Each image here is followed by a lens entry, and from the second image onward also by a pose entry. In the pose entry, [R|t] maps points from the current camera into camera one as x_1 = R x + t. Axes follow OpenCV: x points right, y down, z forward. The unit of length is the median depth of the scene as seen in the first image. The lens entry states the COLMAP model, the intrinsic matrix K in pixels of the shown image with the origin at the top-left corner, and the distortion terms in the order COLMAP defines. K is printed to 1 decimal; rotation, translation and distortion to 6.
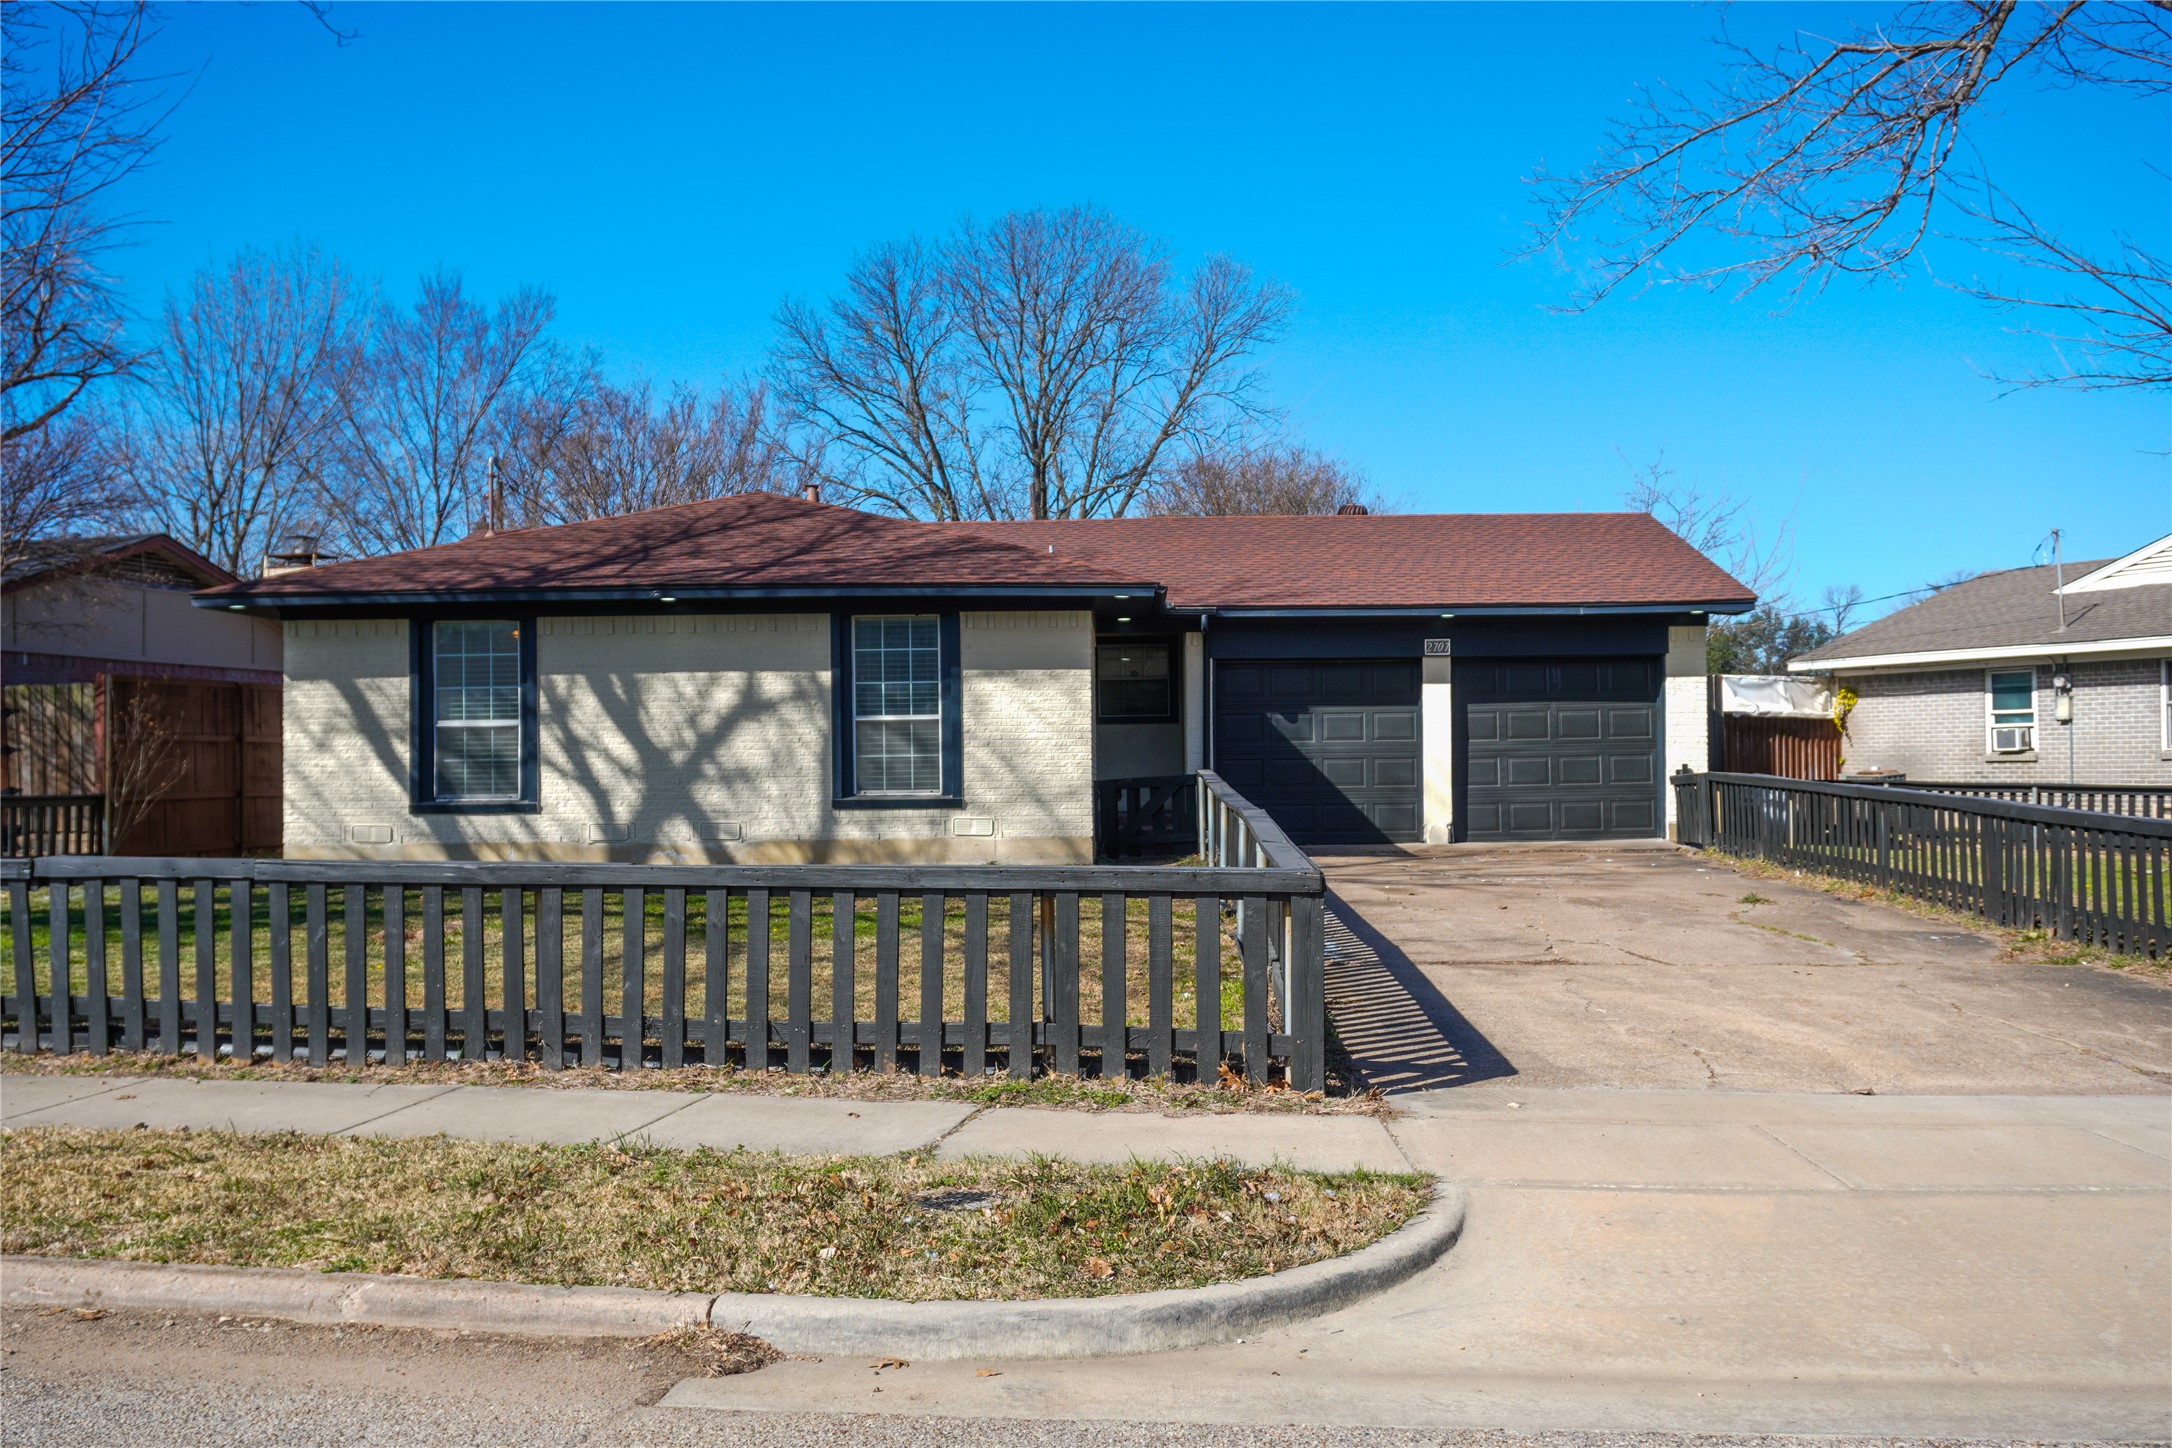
lens RADIAL K [[1947.2, 0, 1086.0], [0, 1947.2, 724.0], [0, 0, 1]] dist [-0.019979, -0.001375]
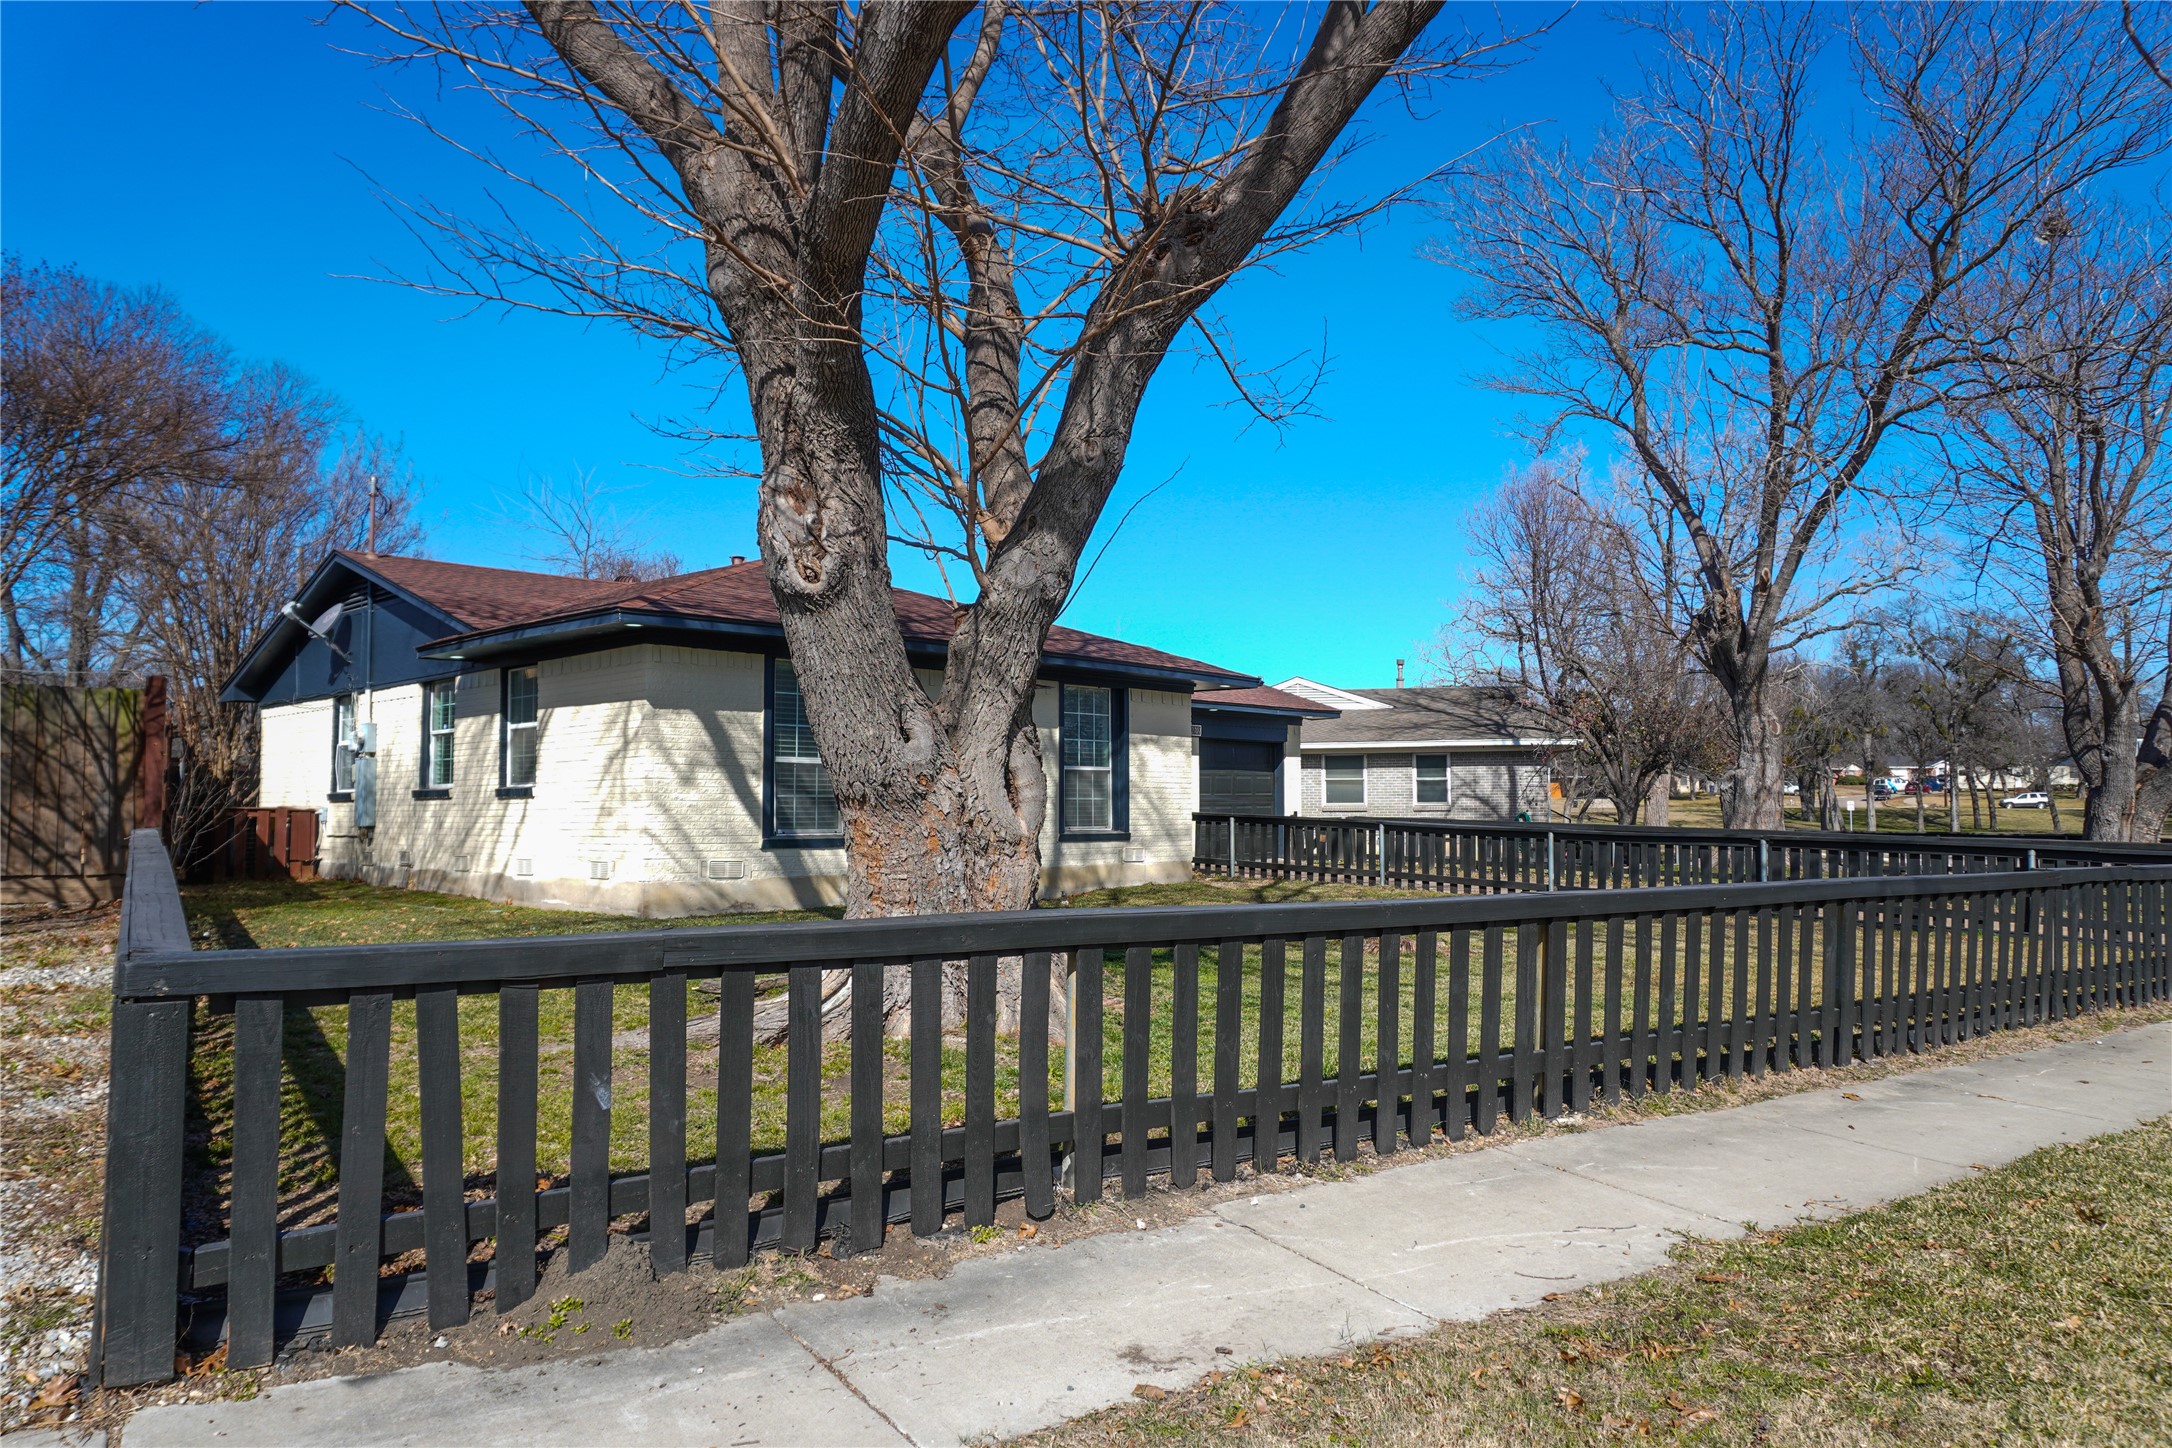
lens RADIAL K [[1466.3, 0, 1086.0], [0, 1466.3, 724.0], [0, 0, 1]] dist [-0.003150, -0.001002]
pose [[0.675145, 0.055804, 0.735572, -0.796004], [-0.047059, 0.998362, -0.032548, -0.001381], [-0.736183, -0.012641, 0.676665, 0.361235]]
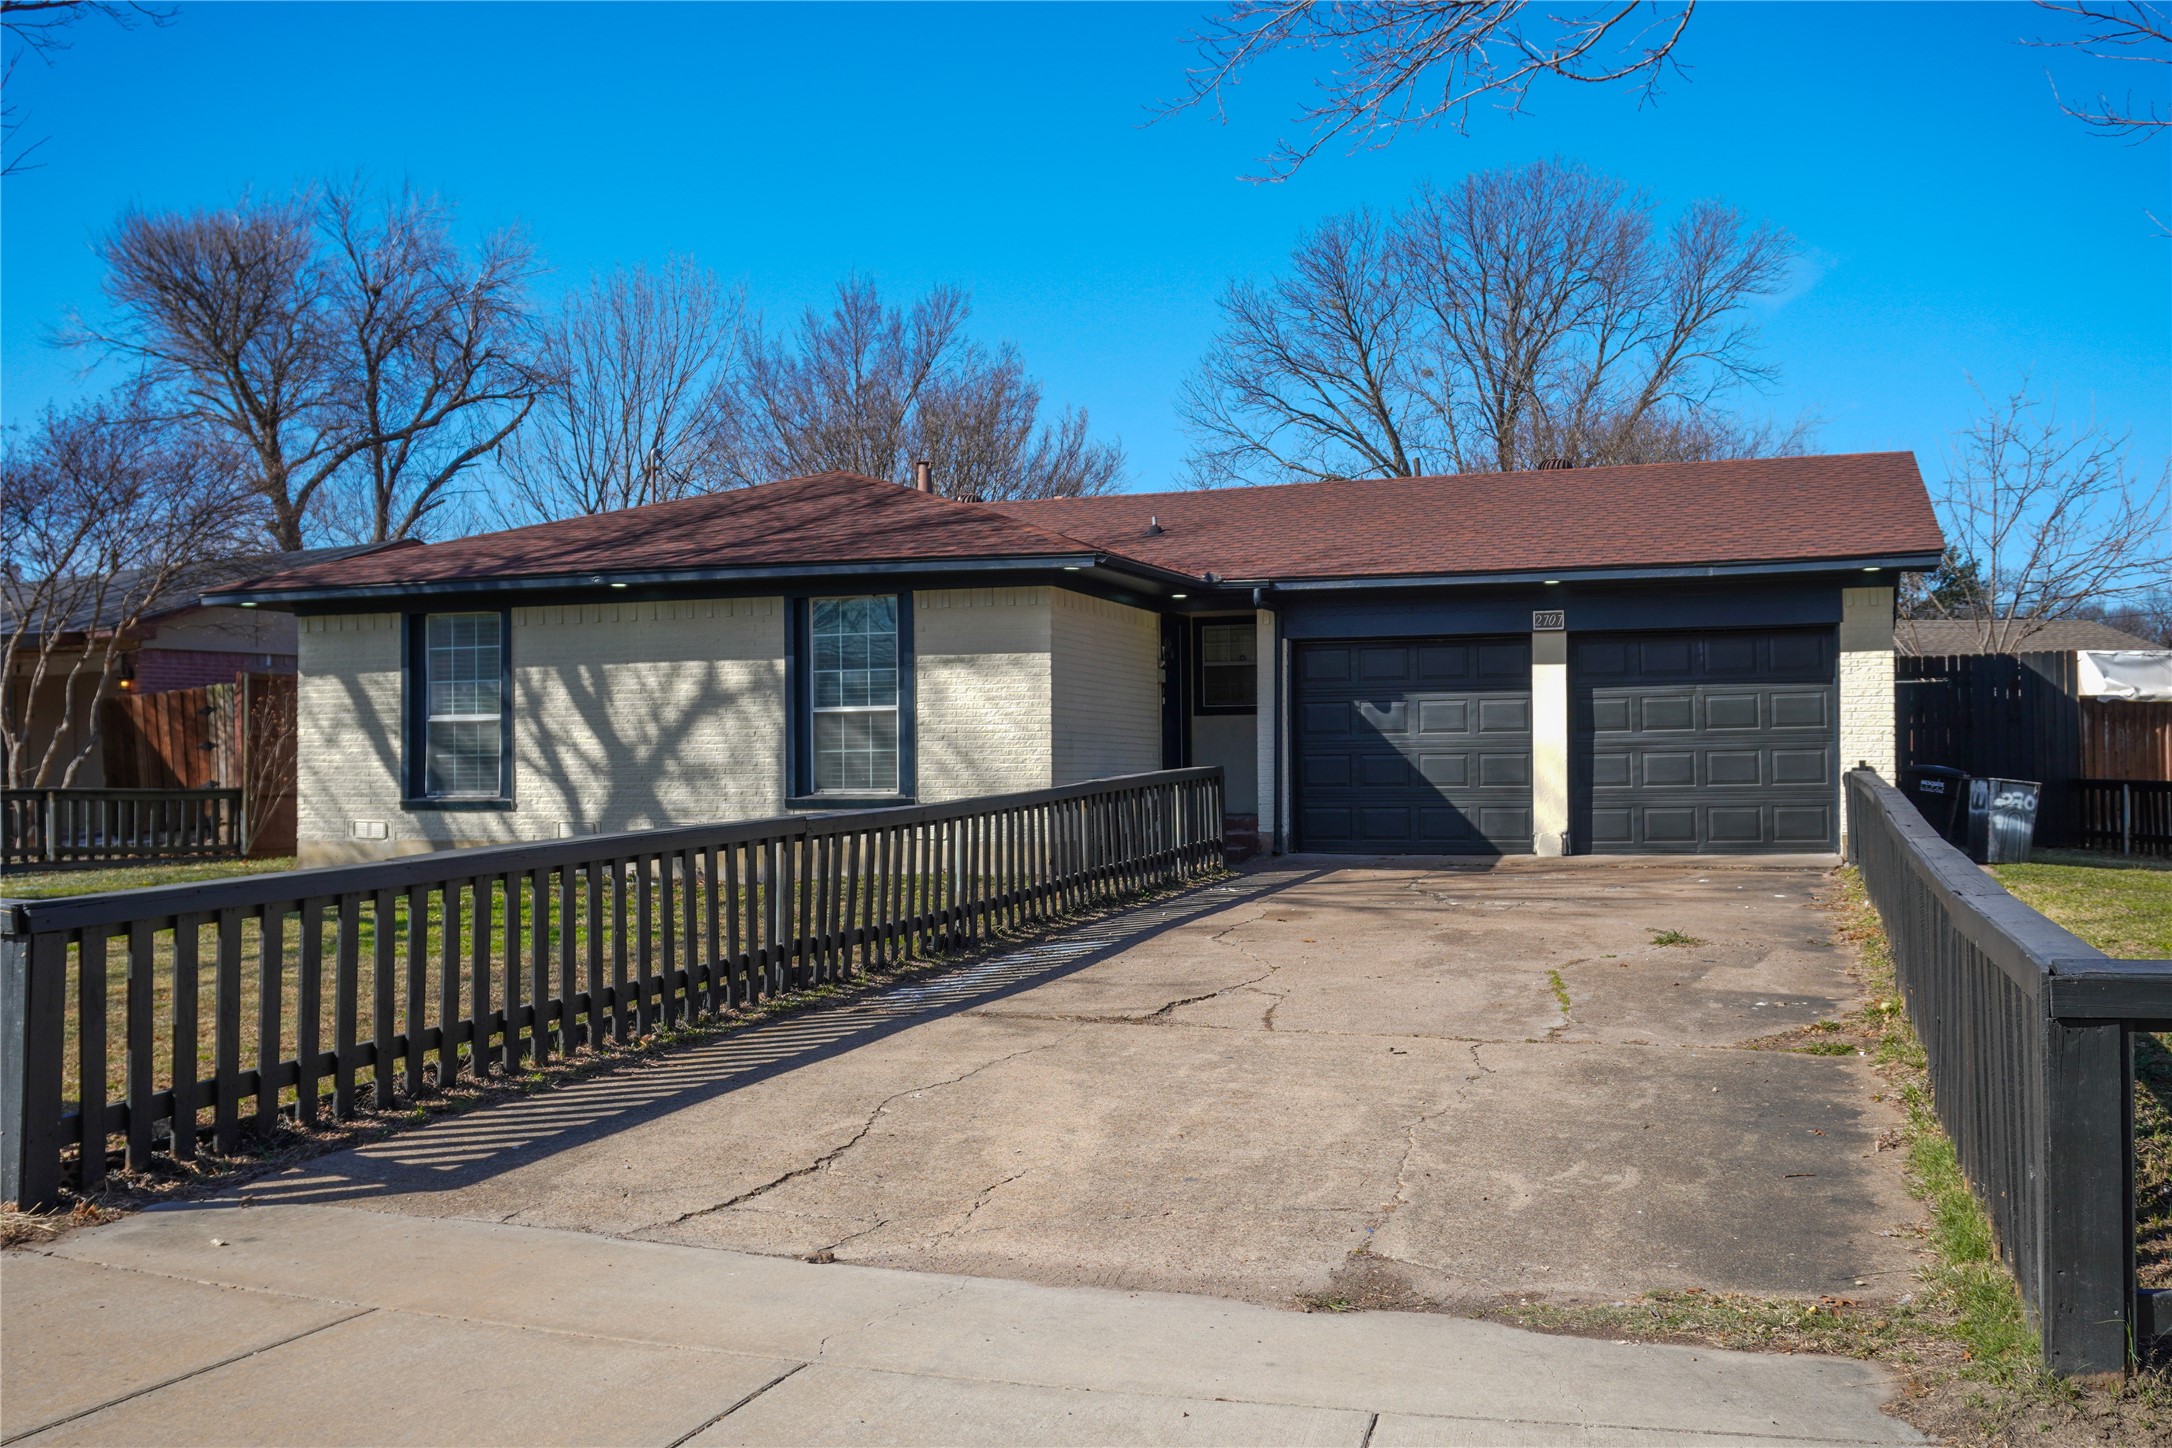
lens RADIAL K [[1947.2, 0, 1086.0], [0, 1947.2, 724.0], [0, 0, 1]] dist [-0.019979, -0.001375]
pose [[0.951895, -0.004375, -0.306393, 0.284693], [0.005423, 0.999982, 0.002567, 0.001999], [0.306376, -0.004106, 0.951902, 0.166516]]
